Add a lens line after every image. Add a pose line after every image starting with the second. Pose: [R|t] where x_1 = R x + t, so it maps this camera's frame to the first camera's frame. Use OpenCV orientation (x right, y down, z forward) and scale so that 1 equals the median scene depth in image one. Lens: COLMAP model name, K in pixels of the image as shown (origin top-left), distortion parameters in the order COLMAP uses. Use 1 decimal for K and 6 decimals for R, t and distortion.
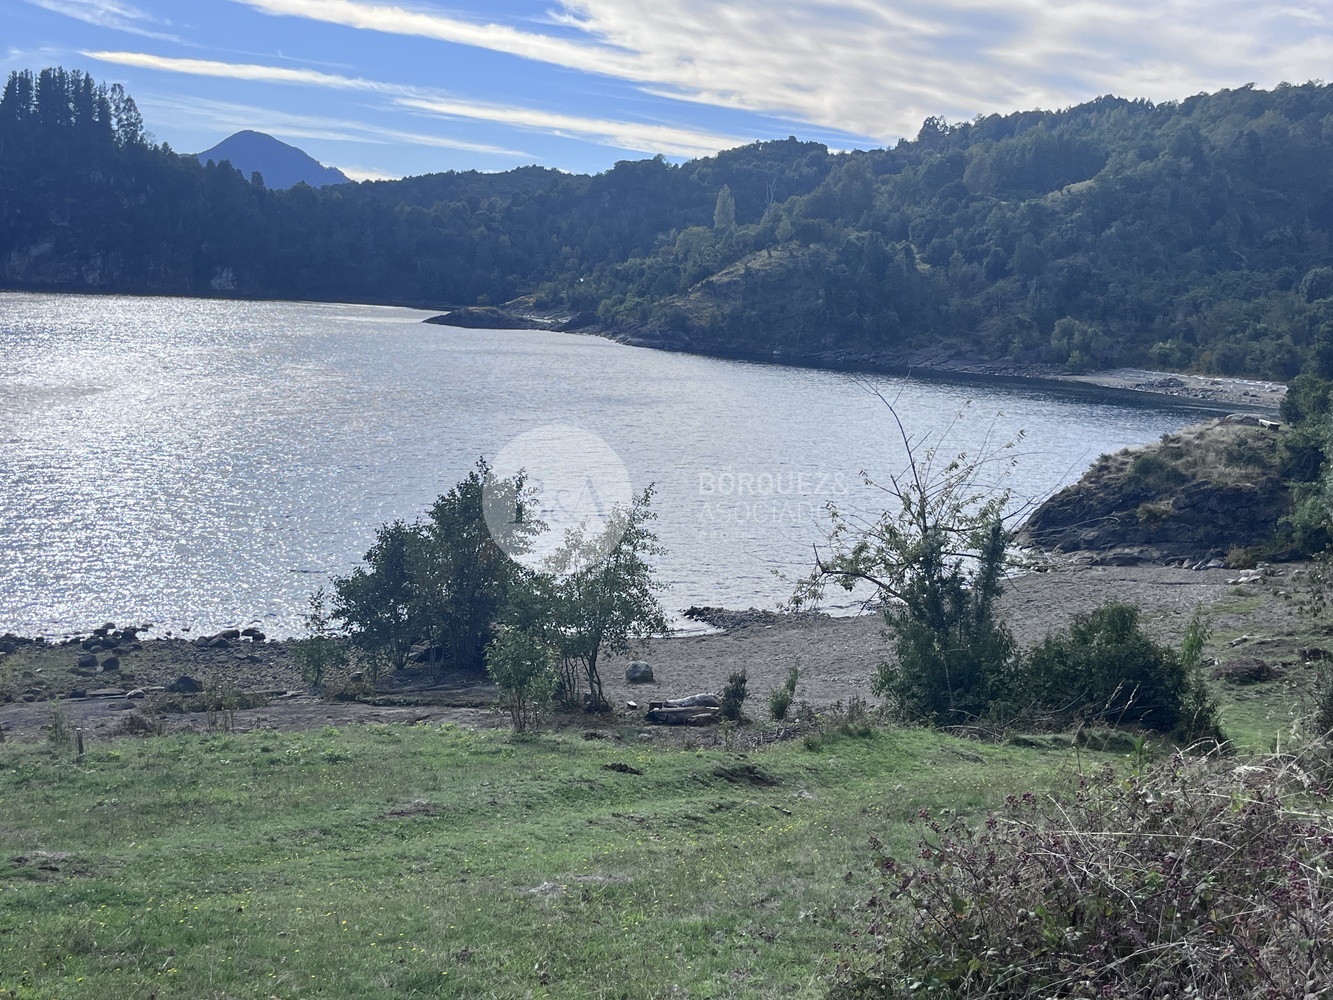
lens RADIAL K [[1426.4, 0, 666.5], [0, 1426.4, 500.0], [0, 0, 1]] dist [0.063398, -0.124017]
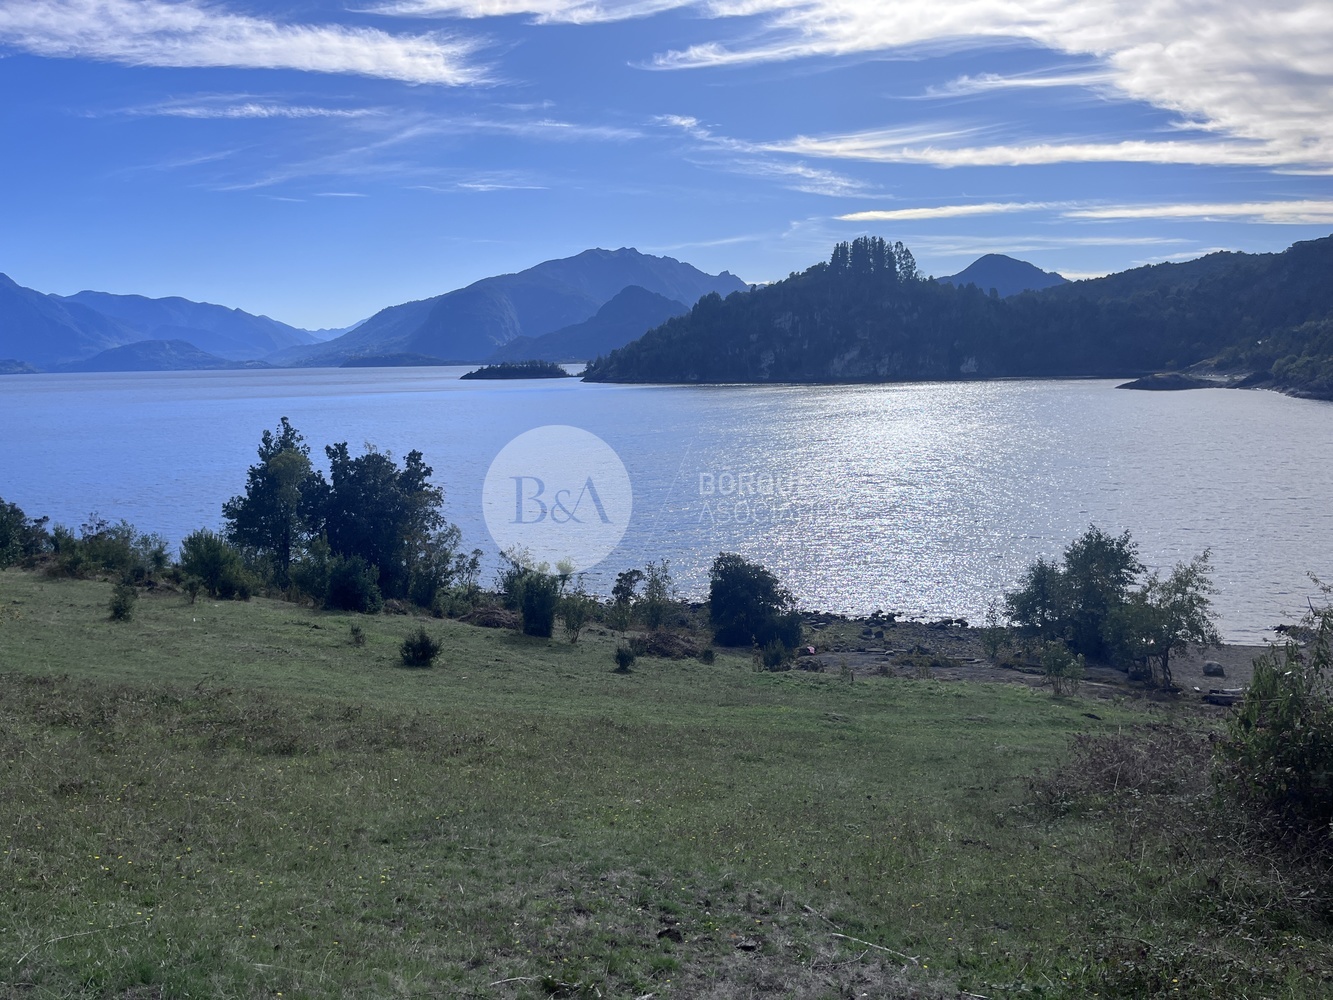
lens RADIAL K [[1005.3, 0, 660.7], [0, 1005.3, 500.9], [0, 0, 1]] dist [0.068063, -0.079997]
pose [[0.827199, 0.001767, -0.561906, 0.013760], [-0.009666, 0.999892, -0.011085, -0.005142], [0.561826, 0.014601, 0.827127, -0.028973]]
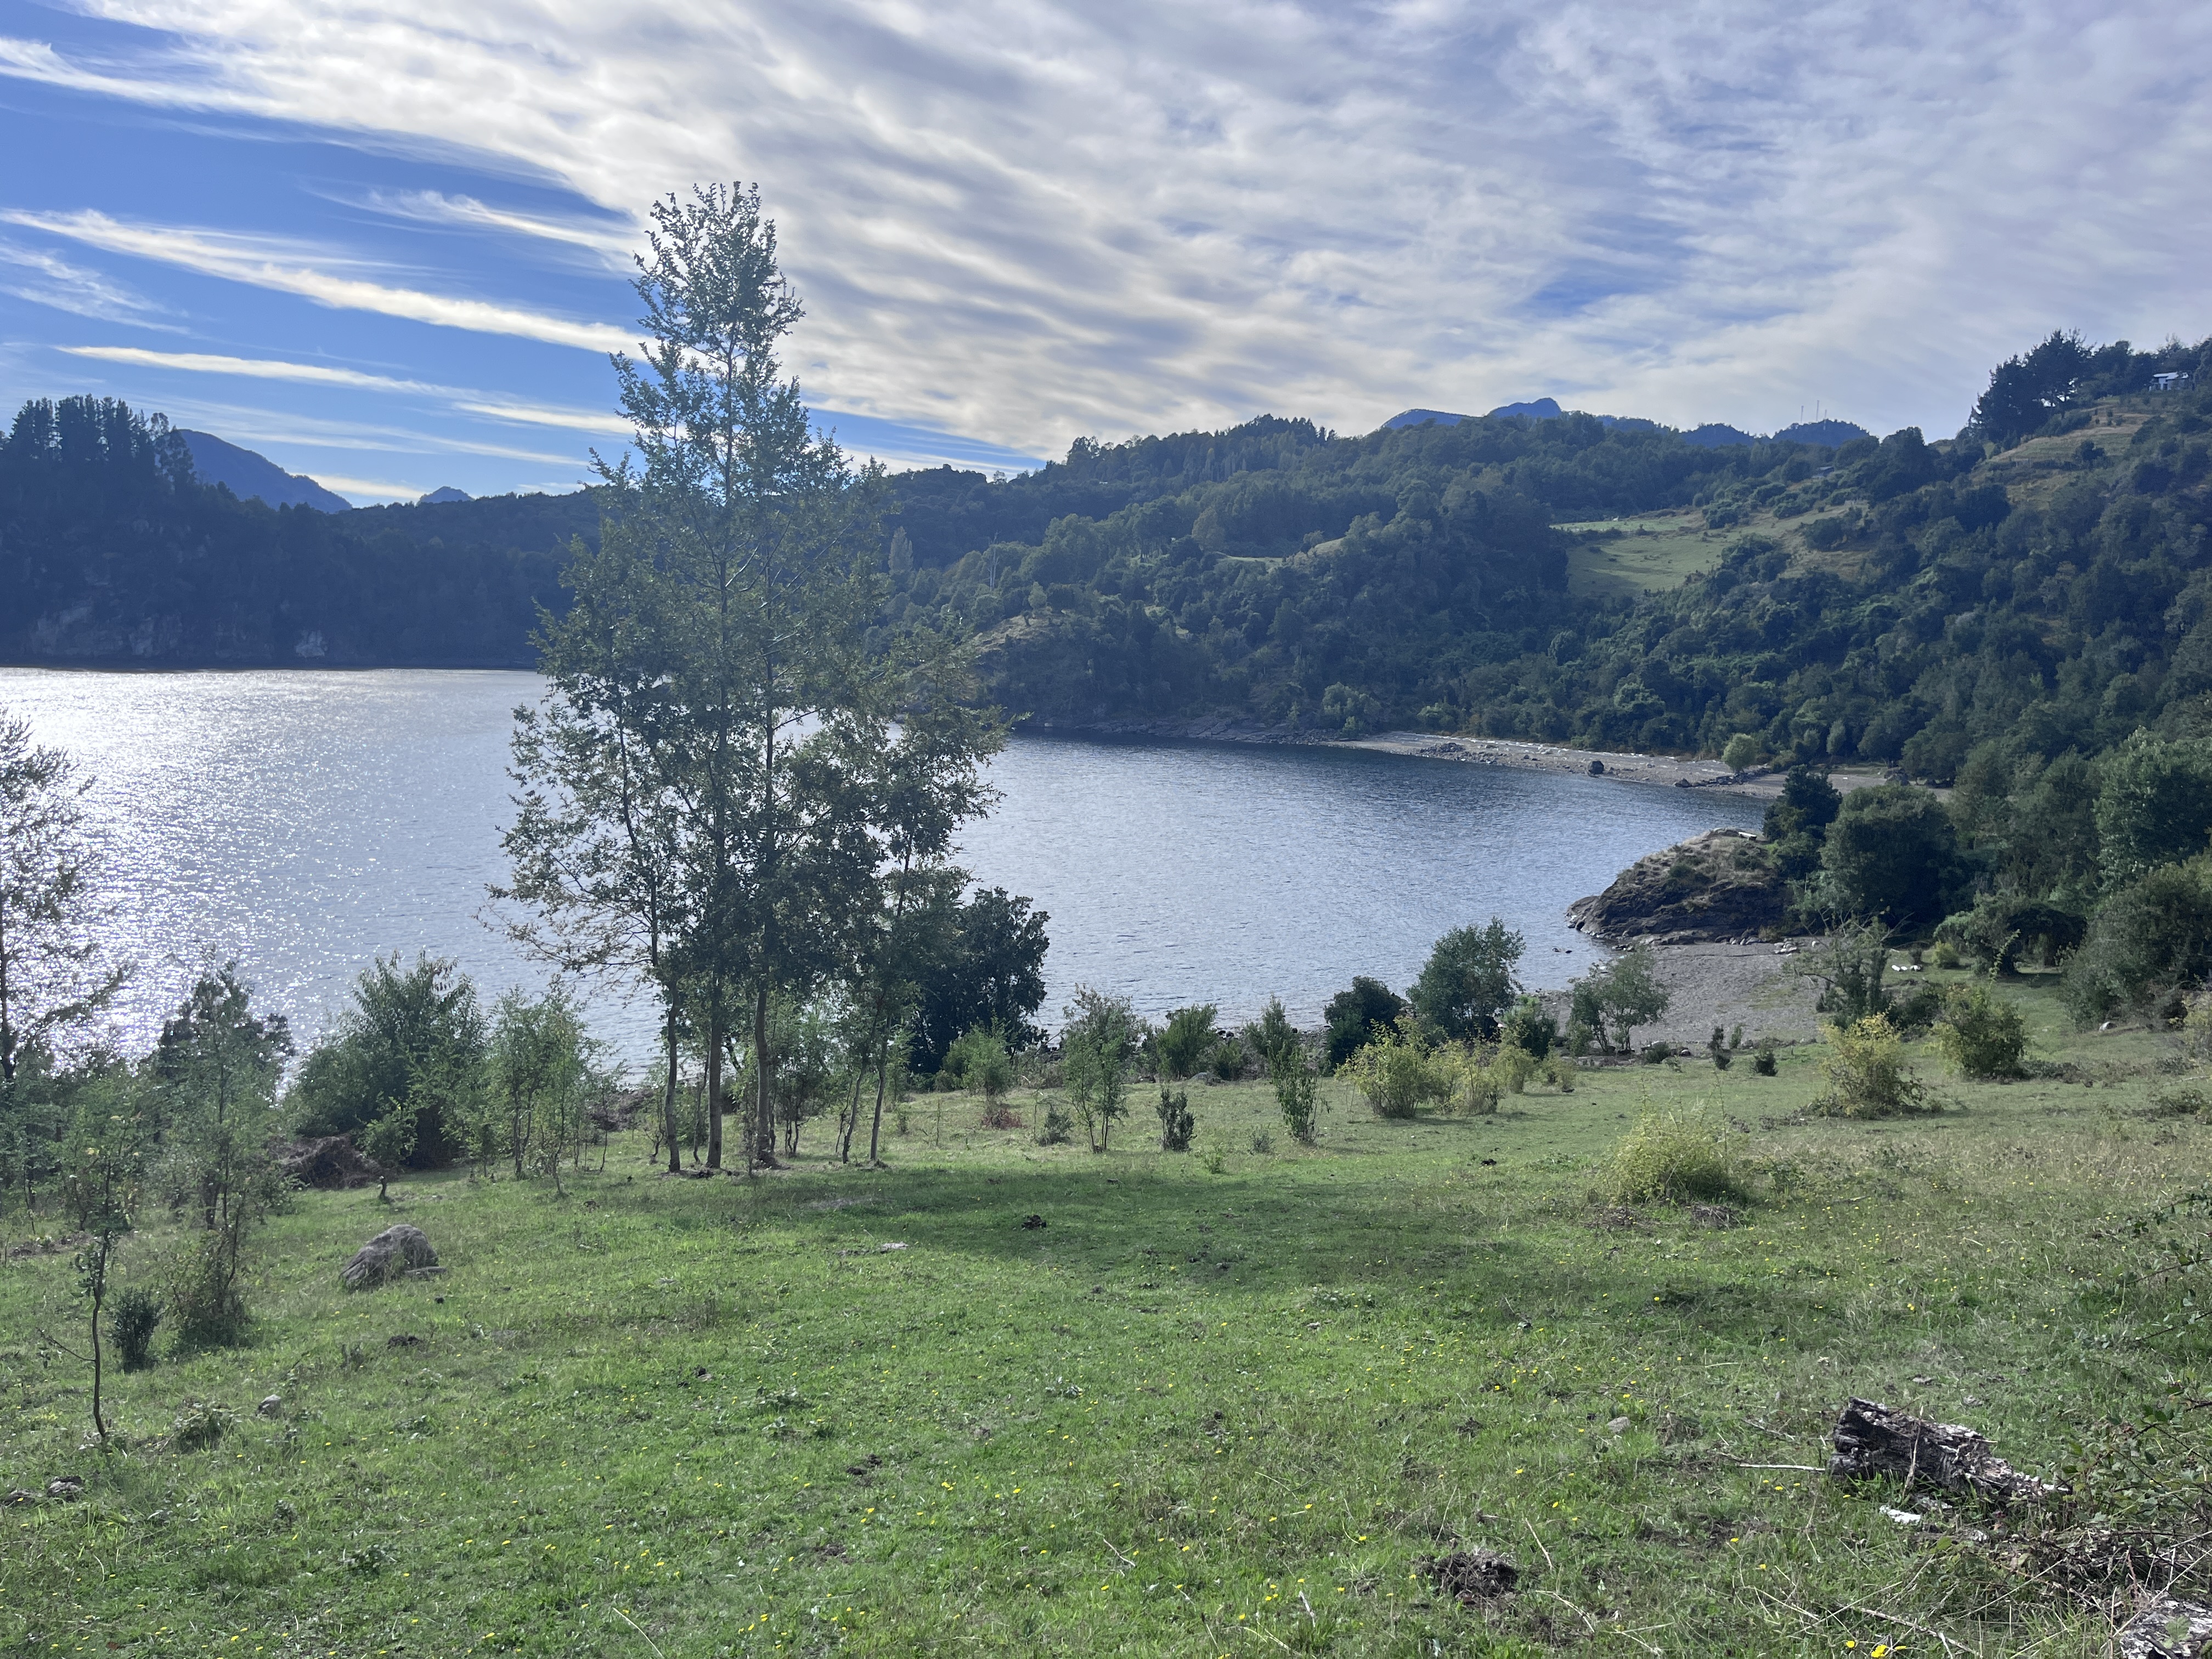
lens RADIAL K [[1668.1, 0, 1096.3], [0, 1668.1, 831.0], [0, 0, 1]] dist [0.068063, -0.079997]
pose [[0.975998, -0.050489, 0.211846, -0.137285], [0.053759, 0.998507, -0.009702, -0.018631], [-0.211040, 0.020858, 0.977255, -0.119611]]
